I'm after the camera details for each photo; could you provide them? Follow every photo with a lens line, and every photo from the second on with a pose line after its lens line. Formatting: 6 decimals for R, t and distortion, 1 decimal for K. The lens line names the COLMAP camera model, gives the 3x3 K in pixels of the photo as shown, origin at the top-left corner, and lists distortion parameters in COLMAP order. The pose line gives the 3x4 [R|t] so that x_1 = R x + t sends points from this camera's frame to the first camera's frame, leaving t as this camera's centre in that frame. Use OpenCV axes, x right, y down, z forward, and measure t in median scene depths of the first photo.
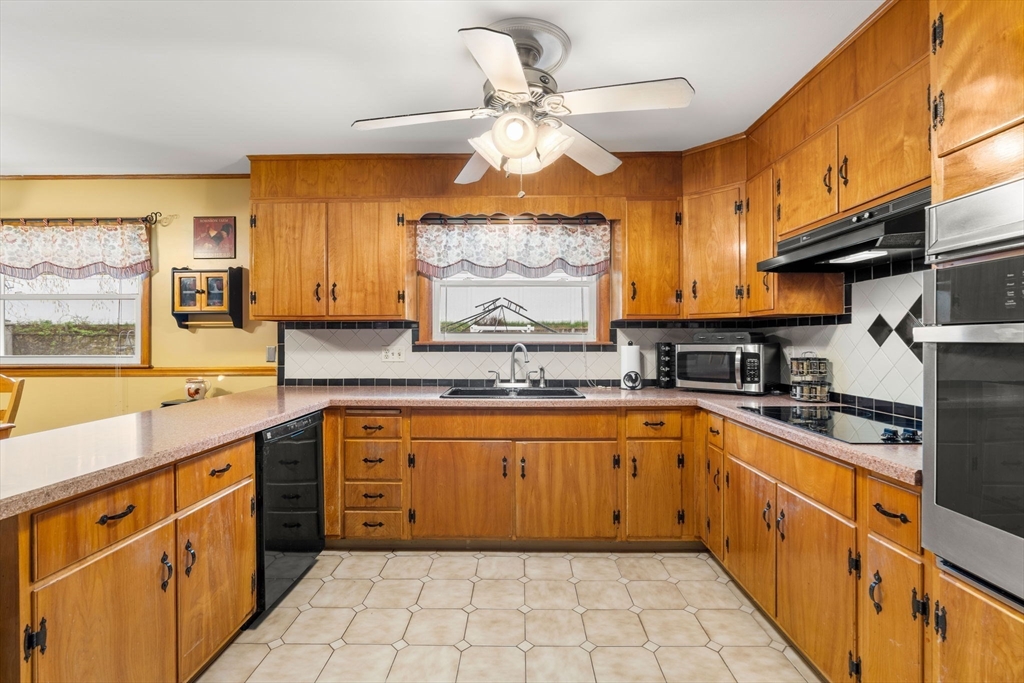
lens RADIAL K [[461.7, 0, 513.8], [0, 461.7, 338.3], [0, 0, 1]] dist [-0.011248, 0.005140]
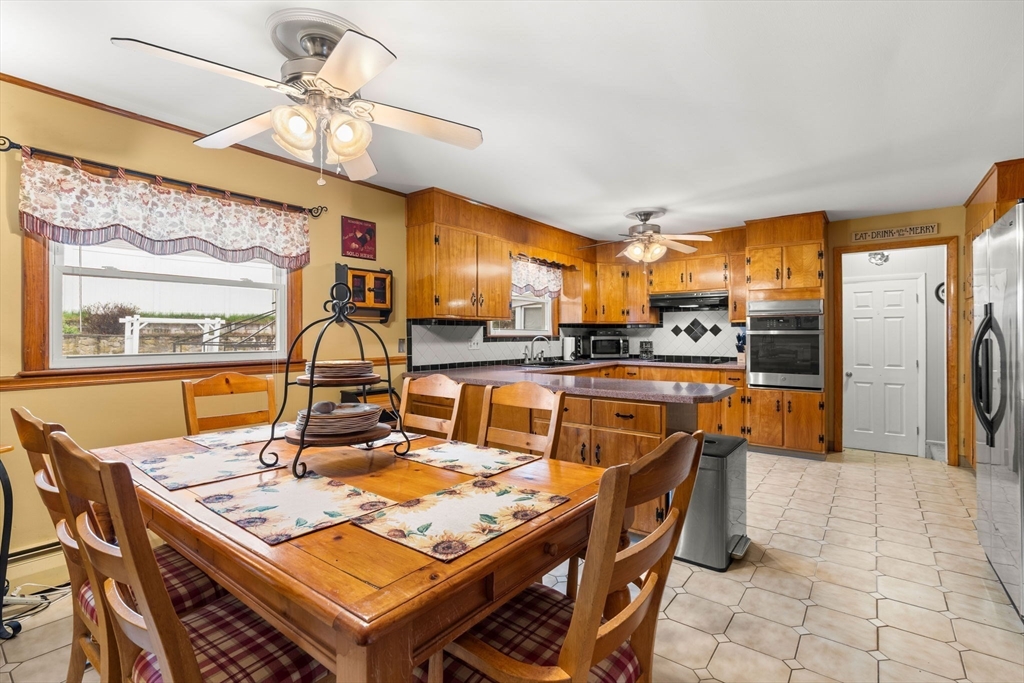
lens RADIAL K [[472.9, 0, 515.0], [0, 472.9, 332.2], [0, 0, 1]] dist [-0.001120, -0.000412]
pose [[0.597474, 0.004277, 0.801877, -1.482716], [-0.001982, 0.999991, -0.003856, 0.004359], [-0.801886, 0.000714, 0.597477, 0.049059]]
